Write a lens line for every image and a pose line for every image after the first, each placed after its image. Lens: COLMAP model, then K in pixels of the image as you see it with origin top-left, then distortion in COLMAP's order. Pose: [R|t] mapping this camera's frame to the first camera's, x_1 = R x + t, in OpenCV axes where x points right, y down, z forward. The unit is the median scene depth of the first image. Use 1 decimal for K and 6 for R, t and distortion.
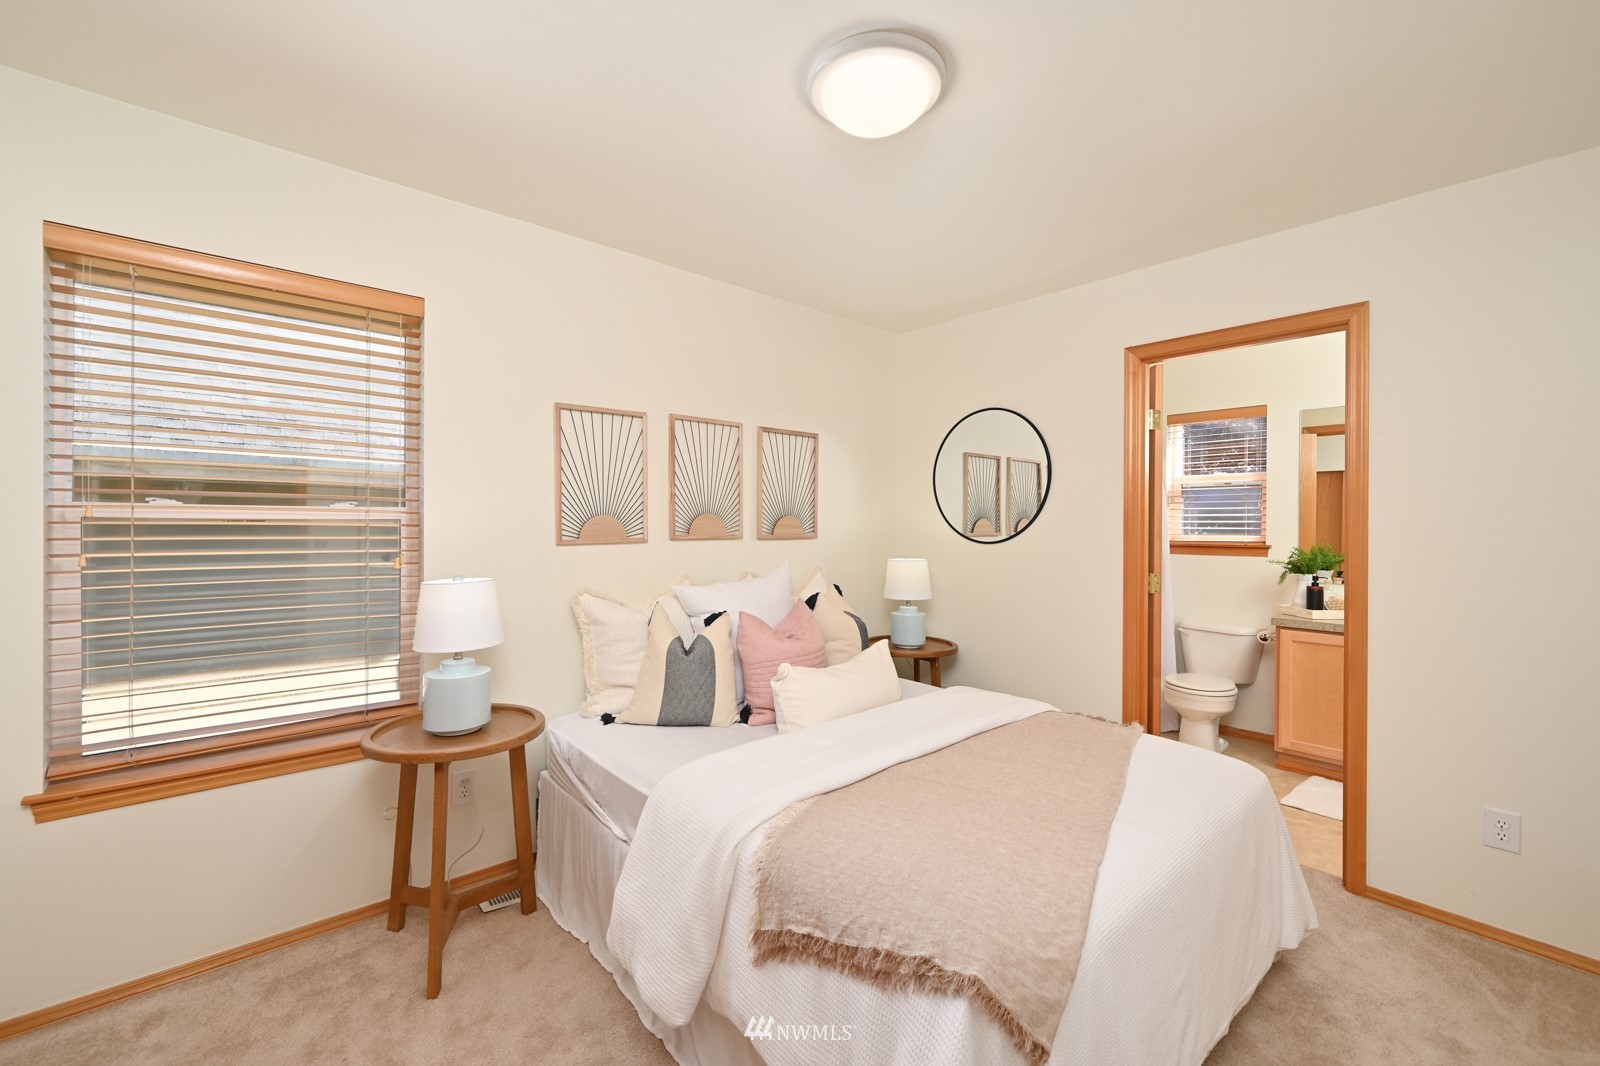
lens RADIAL K [[686.5, 0, 802.2], [0, 686.5, 526.1], [0, 0, 1]] dist [-0.002098, -0.000307]
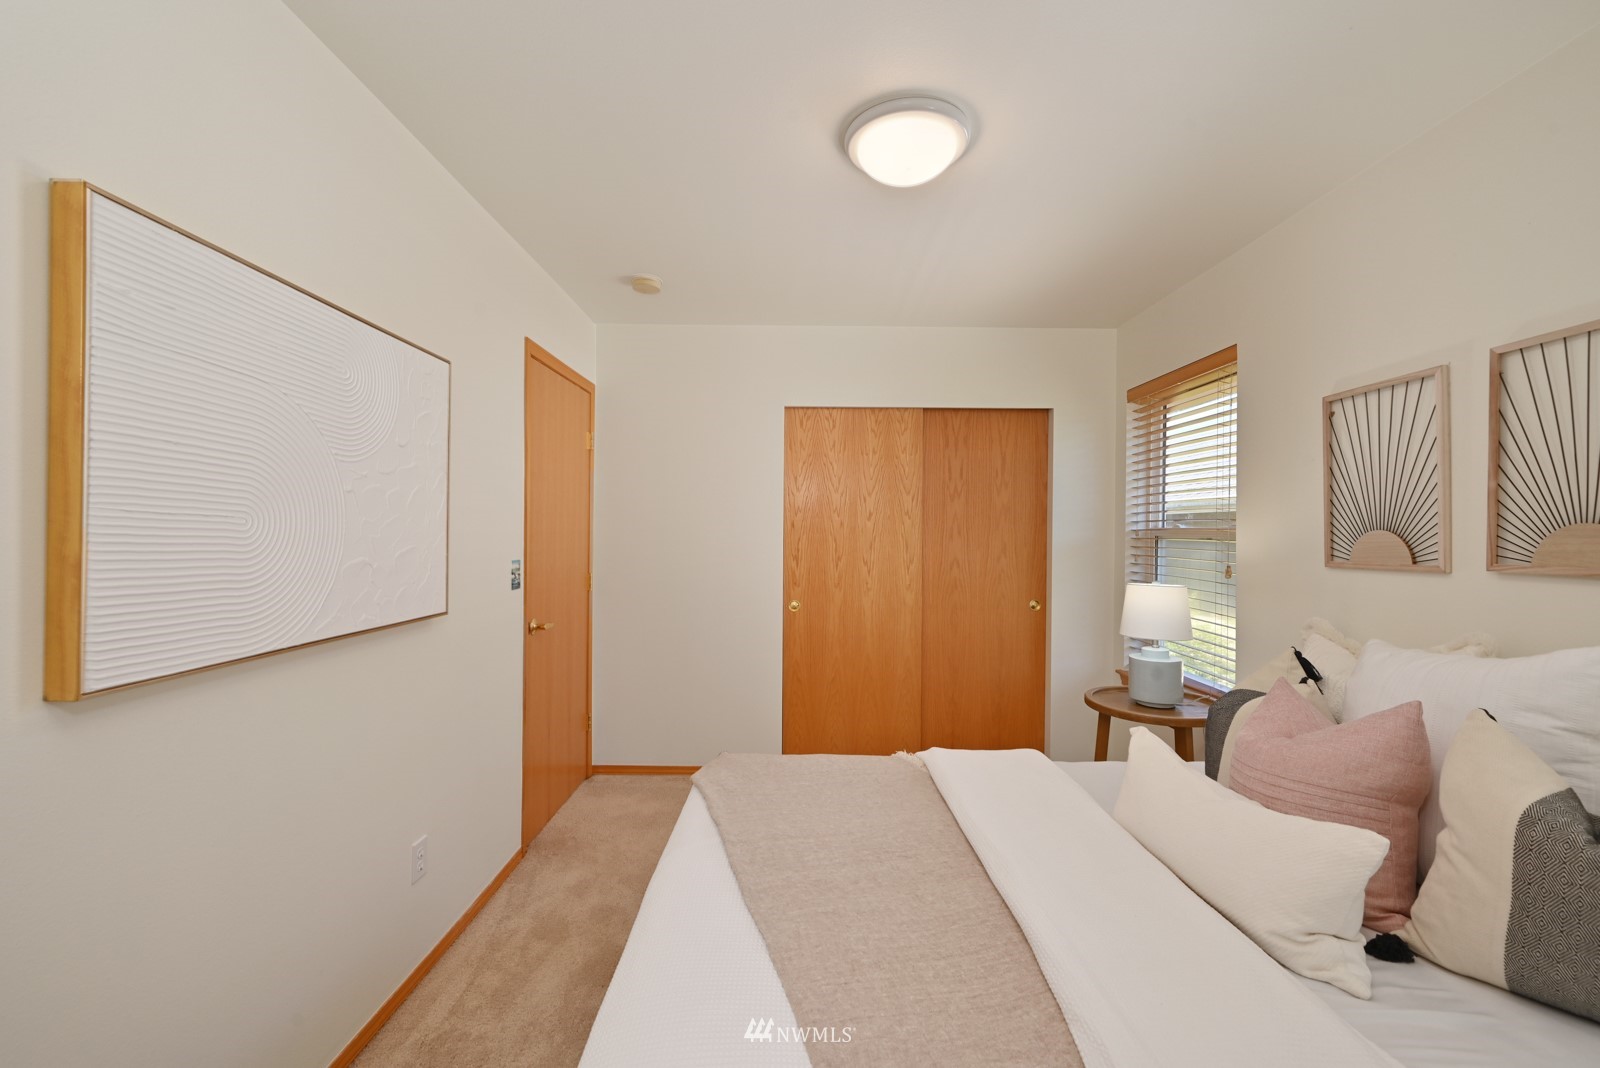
lens RADIAL K [[686.5, 0, 802.2], [0, 686.5, 527.1], [0, 0, 1]] dist [-0.002098, -0.000307]
pose [[-0.632486, -0.016518, -0.774395, 0.623933], [-0.014822, 0.999848, -0.009220, -0.004271], [0.774430, 0.005647, -0.632635, 0.950292]]
